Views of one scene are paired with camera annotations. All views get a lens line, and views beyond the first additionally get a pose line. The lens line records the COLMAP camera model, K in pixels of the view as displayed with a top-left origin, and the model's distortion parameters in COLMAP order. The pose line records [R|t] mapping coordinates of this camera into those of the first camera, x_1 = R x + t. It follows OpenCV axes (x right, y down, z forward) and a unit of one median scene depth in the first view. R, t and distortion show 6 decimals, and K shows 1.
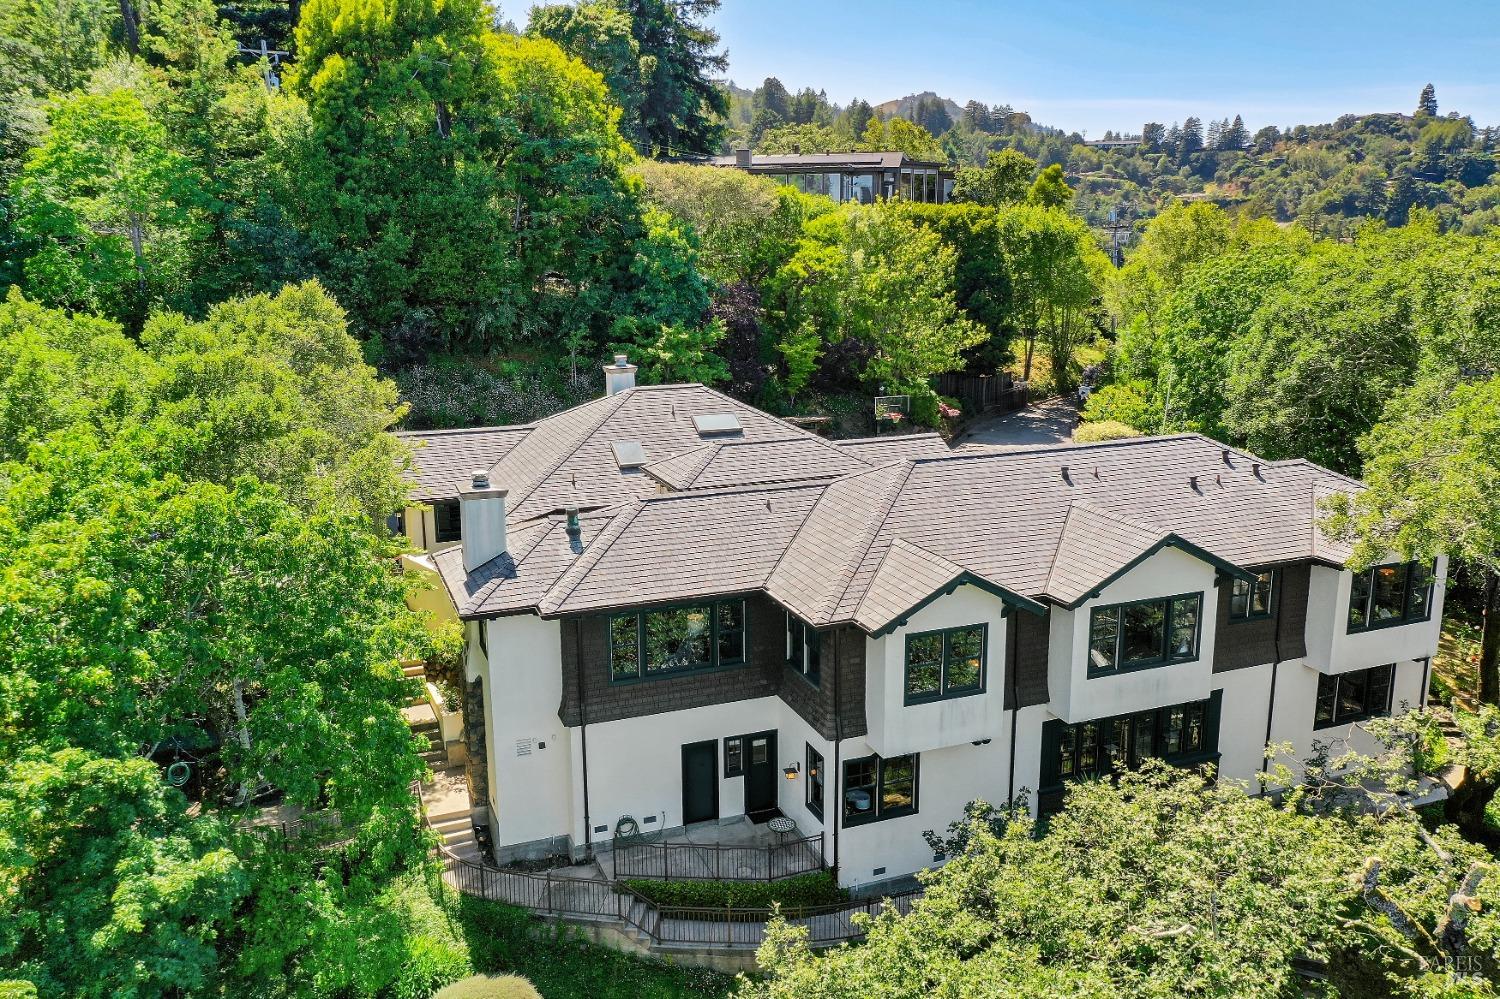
lens RADIAL K [[1164.9, 0, 750.0], [0, 1164.9, 499.5], [0, 0, 1]] dist [-0.003475, -0.001543]
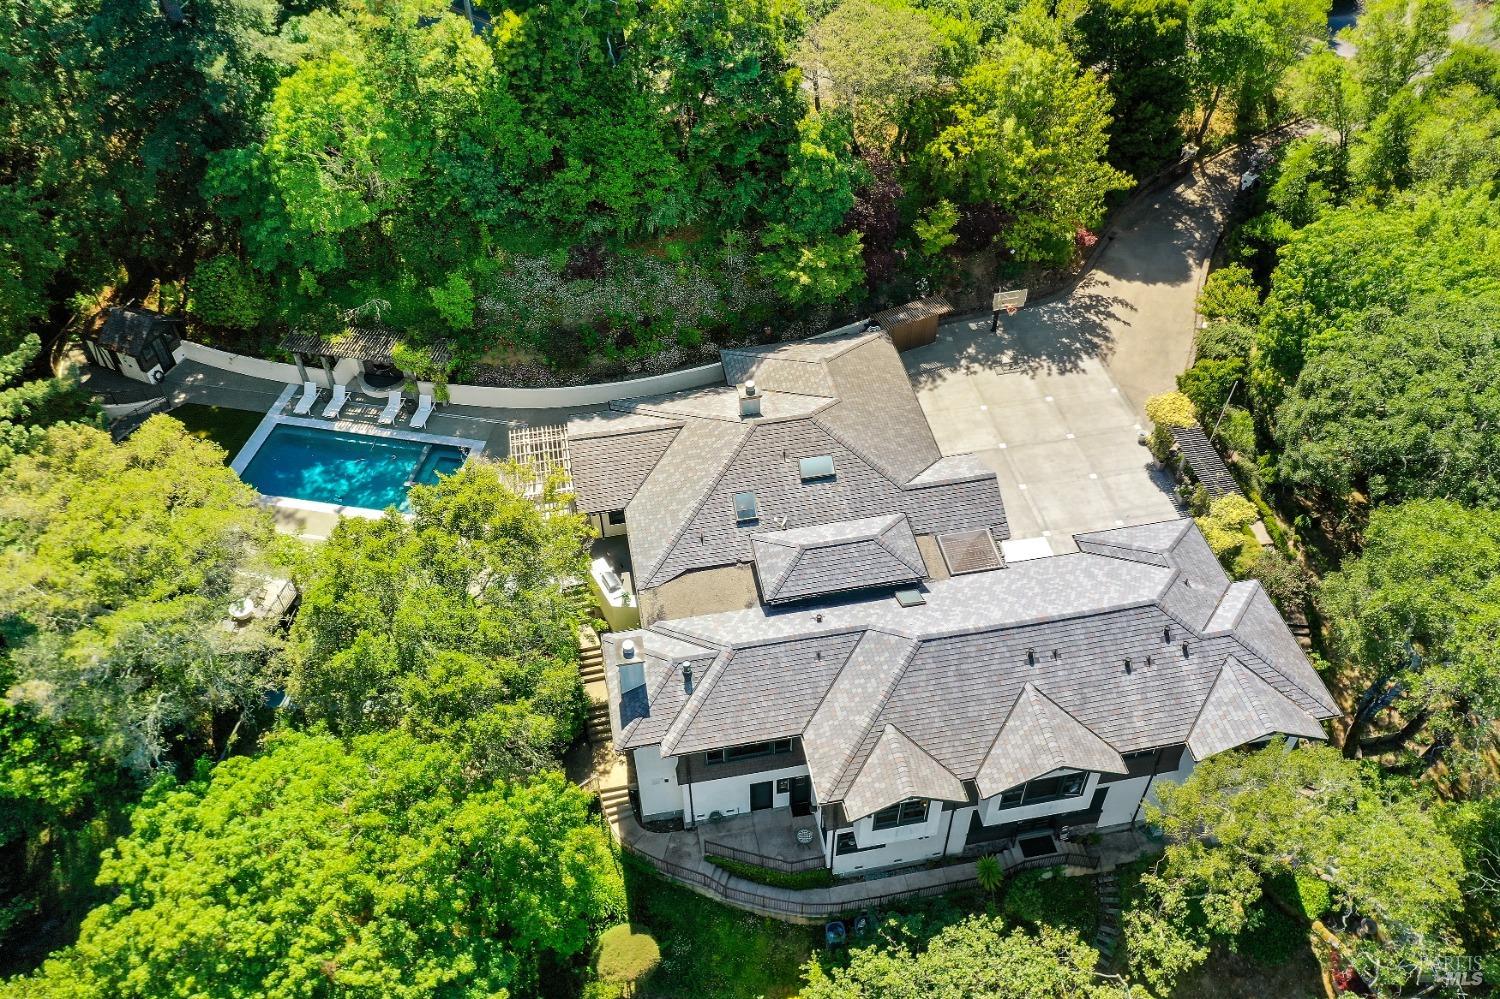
lens RADIAL K [[1193.3, 0, 750.0], [0, 1193.3, 499.5], [0, 0, 1]] dist [0.002170, 0.000333]
pose [[0.981302, 0.133792, -0.138372, 0.122730], [-0.037092, 0.836880, 0.546129, -1.061089], [0.188868, -0.530785, 0.826194, -0.185947]]
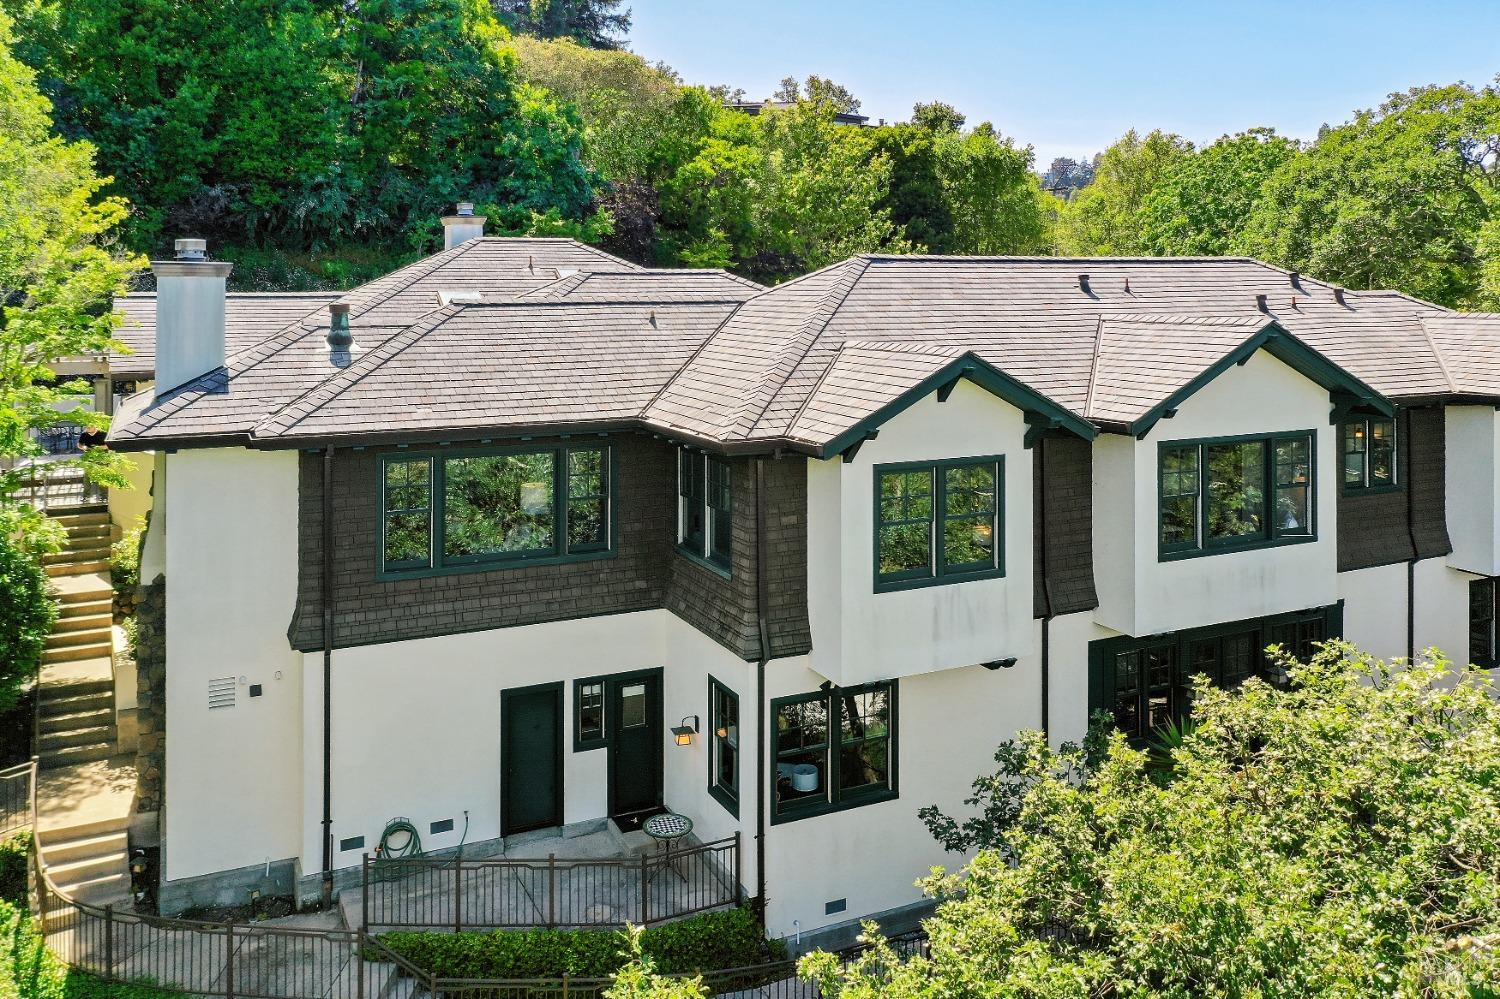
lens RADIAL K [[1230.0, 0, 748.6], [0, 1230.0, 284.8], [0, 0, 1]] dist [0.003061, -0.002268]
pose [[0.997359, 0.006796, 0.072314, 0.021090], [0.008685, 0.977313, -0.211624, 0.143284], [-0.072112, 0.211693, 0.974672, 0.334613]]
